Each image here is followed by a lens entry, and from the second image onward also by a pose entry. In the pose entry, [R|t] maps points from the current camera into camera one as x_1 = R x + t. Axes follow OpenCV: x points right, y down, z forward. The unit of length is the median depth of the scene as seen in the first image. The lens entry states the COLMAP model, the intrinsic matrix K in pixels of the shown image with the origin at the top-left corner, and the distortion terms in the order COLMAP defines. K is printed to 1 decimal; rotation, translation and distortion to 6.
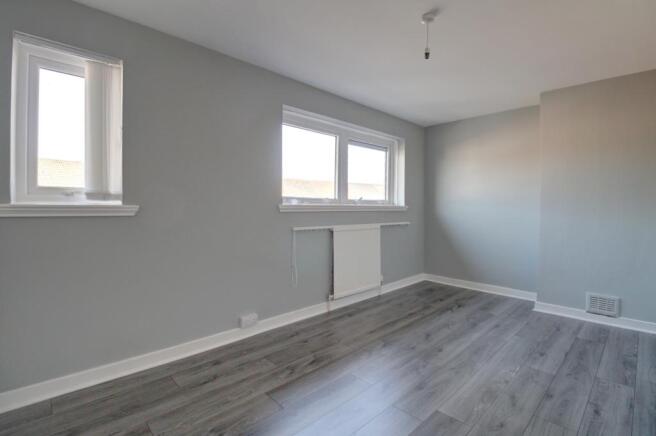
lens RADIAL K [[316.7, 0, 332.4], [0, 316.7, 204.1], [0, 0, 1]] dist [-0.001865, -0.011595]
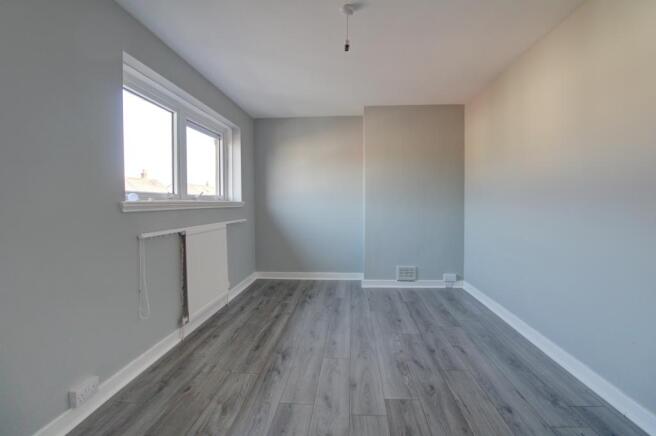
lens RADIAL K [[316.7, 0, 332.4], [0, 316.7, 204.1], [0, 0, 1]] dist [-0.001865, -0.011595]
pose [[0.740165, -0.015859, 0.672238, -0.267434], [0.006773, 0.999847, 0.016130, -0.000427], [-0.672391, -0.007386, 0.740159, 0.199735]]
